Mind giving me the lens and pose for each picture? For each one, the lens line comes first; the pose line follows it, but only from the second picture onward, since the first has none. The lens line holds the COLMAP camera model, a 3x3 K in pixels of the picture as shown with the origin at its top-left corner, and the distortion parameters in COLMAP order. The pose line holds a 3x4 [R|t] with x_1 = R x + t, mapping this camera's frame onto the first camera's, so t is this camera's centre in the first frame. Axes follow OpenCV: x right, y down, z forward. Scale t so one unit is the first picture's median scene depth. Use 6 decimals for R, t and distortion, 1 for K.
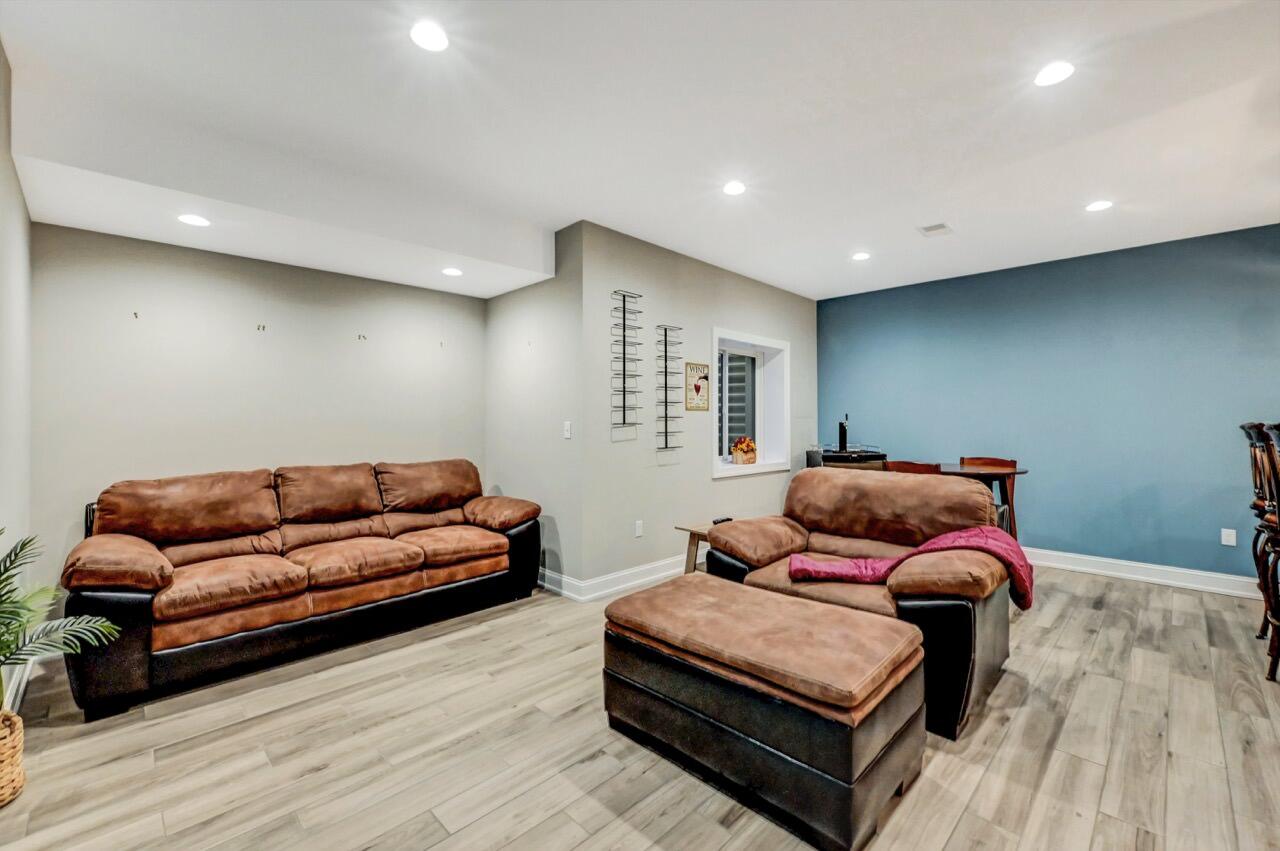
lens RADIAL K [[536.7, 0, 649.2], [0, 536.7, 404.8], [0, 0, 1]] dist [0.002935, 0.000146]
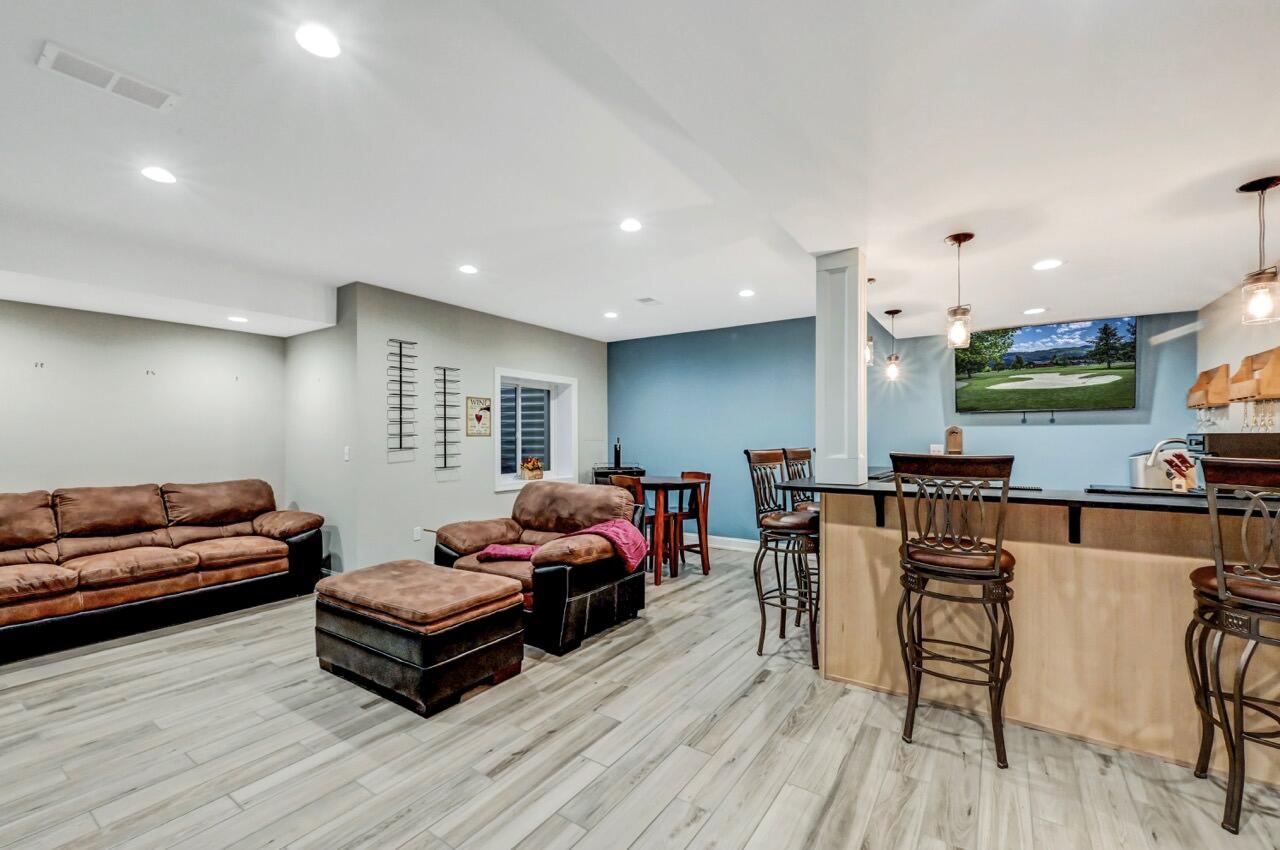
lens RADIAL K [[526.7, 0, 645.5], [0, 526.7, 428.2], [0, 0, 1]] dist [0.000140, 0.000091]
pose [[0.982494, 0.002300, 0.186278, 0.341243], [-0.004244, 0.999941, 0.010037, -0.029900], [-0.186244, -0.010652, 0.982446, -0.341867]]
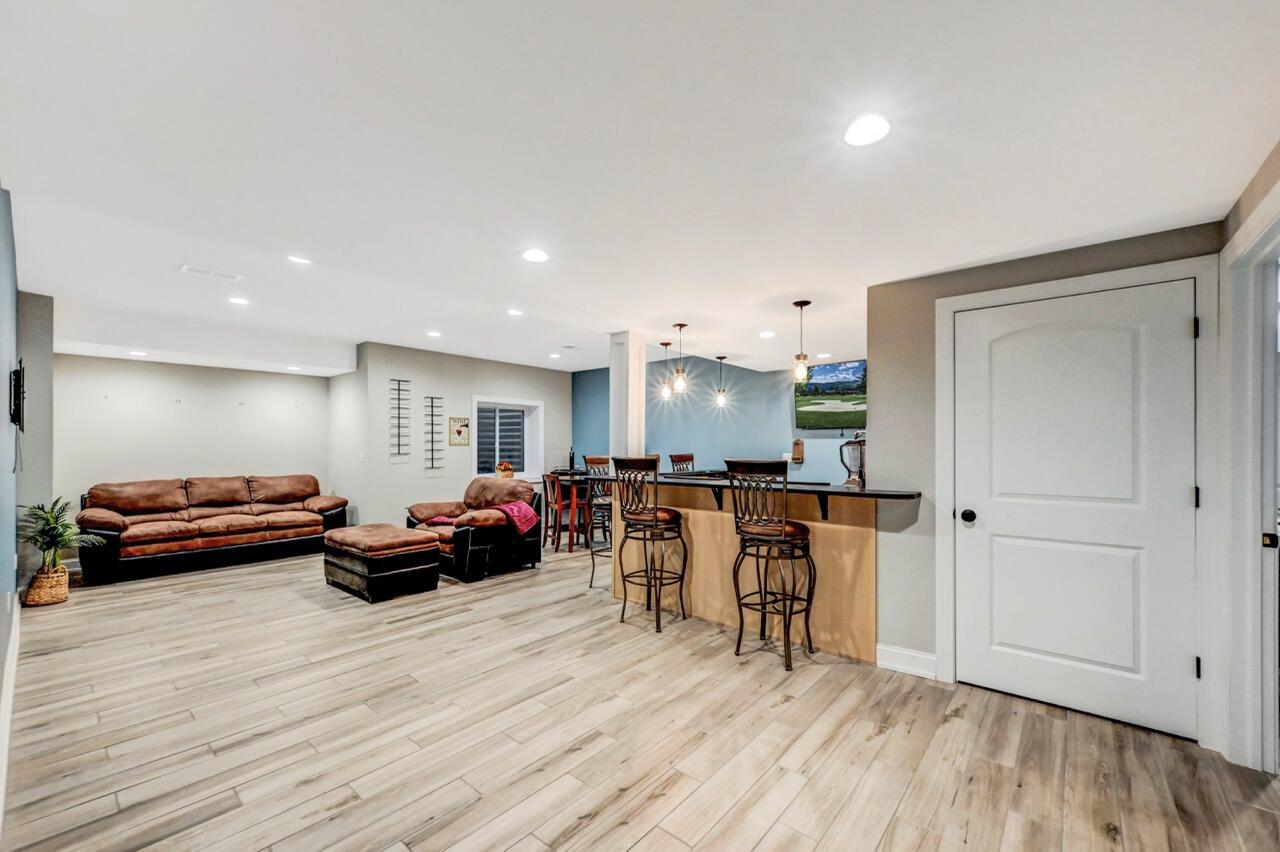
lens RADIAL K [[511.9, 0, 640.0], [0, 511.9, 435.4], [0, 0, 1]] dist [0.002343, 0.000210]
pose [[0.997546, 0.002782, 0.069960, 0.776919], [-0.003334, 0.999964, 0.007777, -0.050714], [-0.069935, -0.007991, 0.997520, -0.913848]]
